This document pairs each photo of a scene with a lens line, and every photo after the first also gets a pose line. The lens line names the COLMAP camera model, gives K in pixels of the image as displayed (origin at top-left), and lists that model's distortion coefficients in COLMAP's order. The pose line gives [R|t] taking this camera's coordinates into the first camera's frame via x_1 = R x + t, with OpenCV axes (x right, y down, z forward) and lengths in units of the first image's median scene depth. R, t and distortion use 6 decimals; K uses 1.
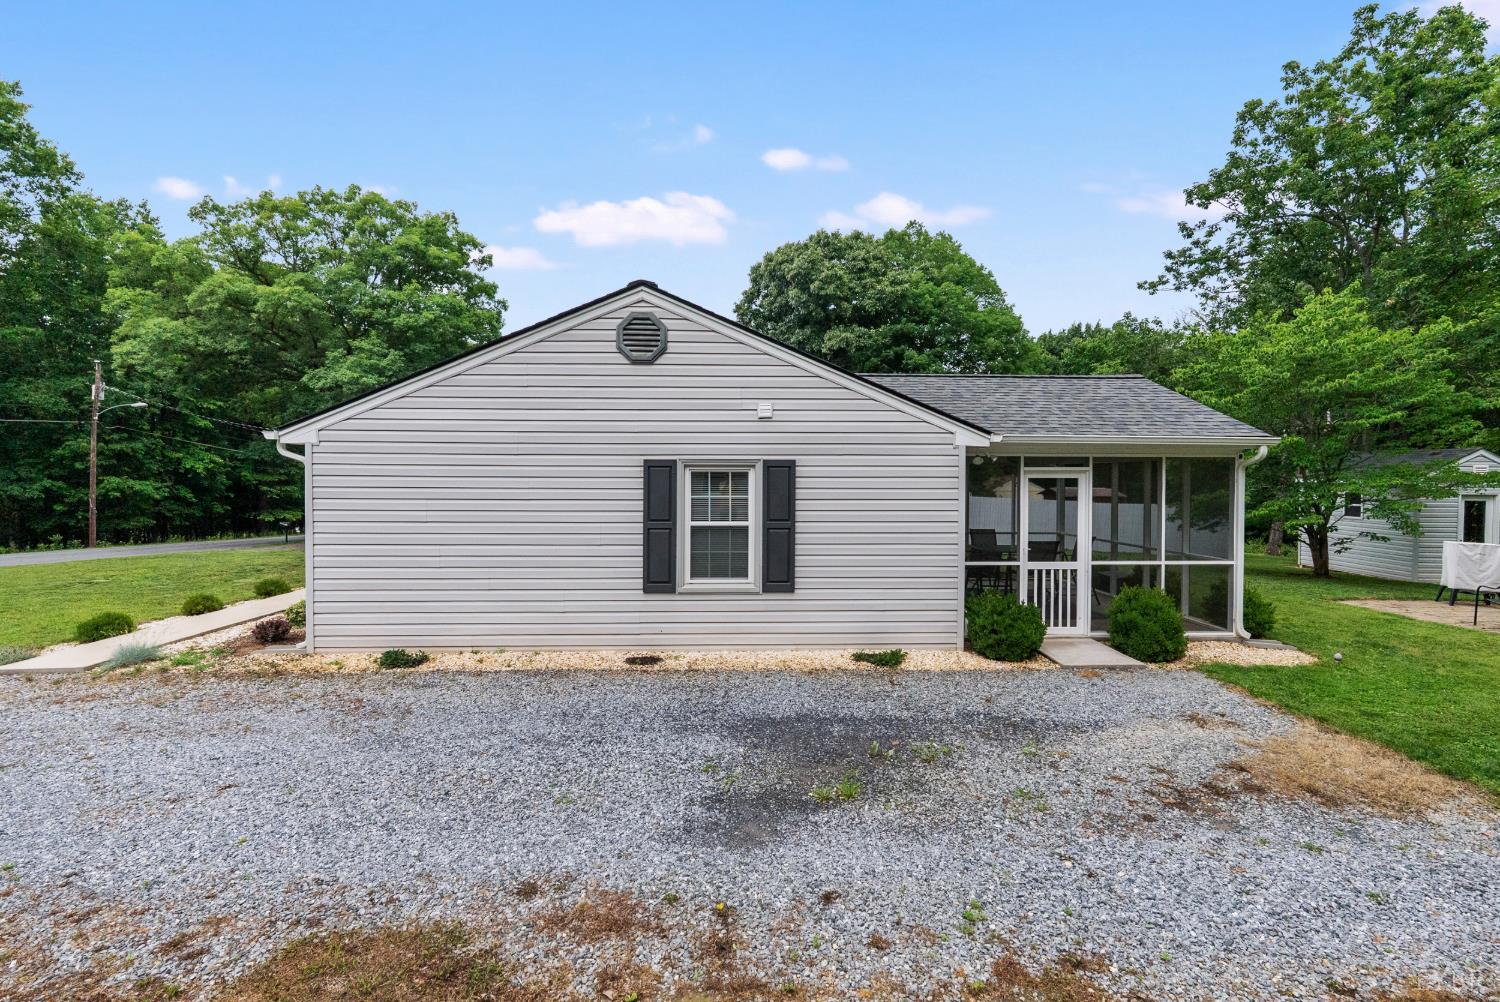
lens RADIAL K [[670.2, 0, 743.0], [0, 670.2, 486.9], [0, 0, 1]] dist [-0.011567, 0.002108]
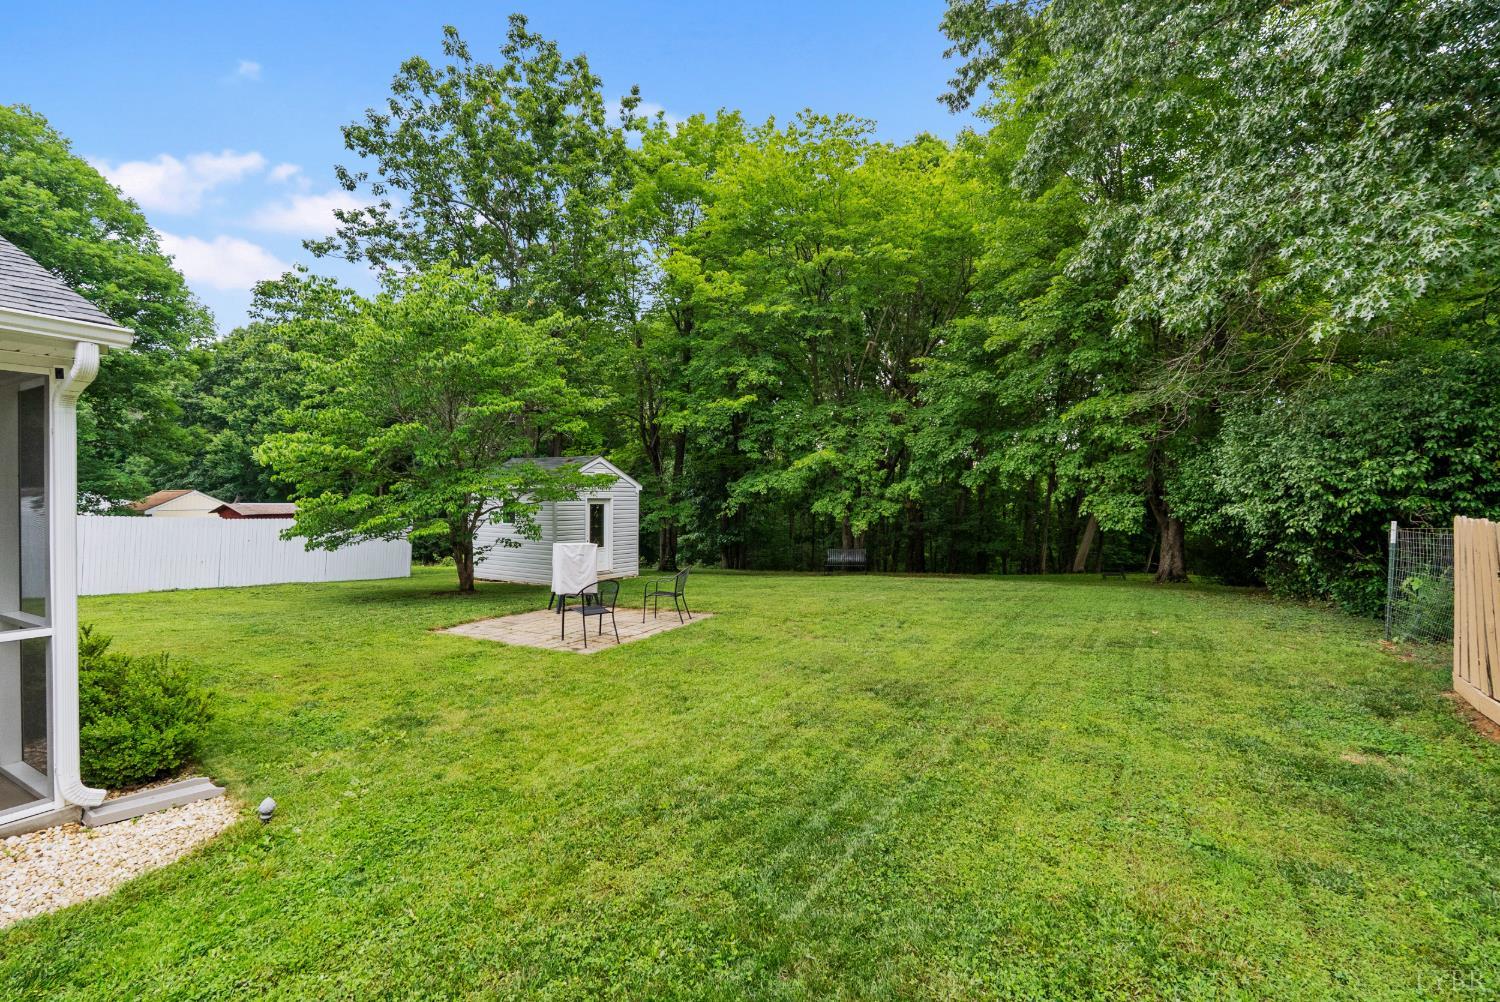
lens RADIAL K [[670.2, 0, 760.3], [0, 670.2, 498.4], [0, 0, 1]] dist [-0.011567, 0.002108]
pose [[0.513392, -0.004999, 0.858140, 0.244493], [0.013716, 0.999903, -0.002382, 0.015075], [-0.858045, 0.012993, 0.513410, 0.165705]]
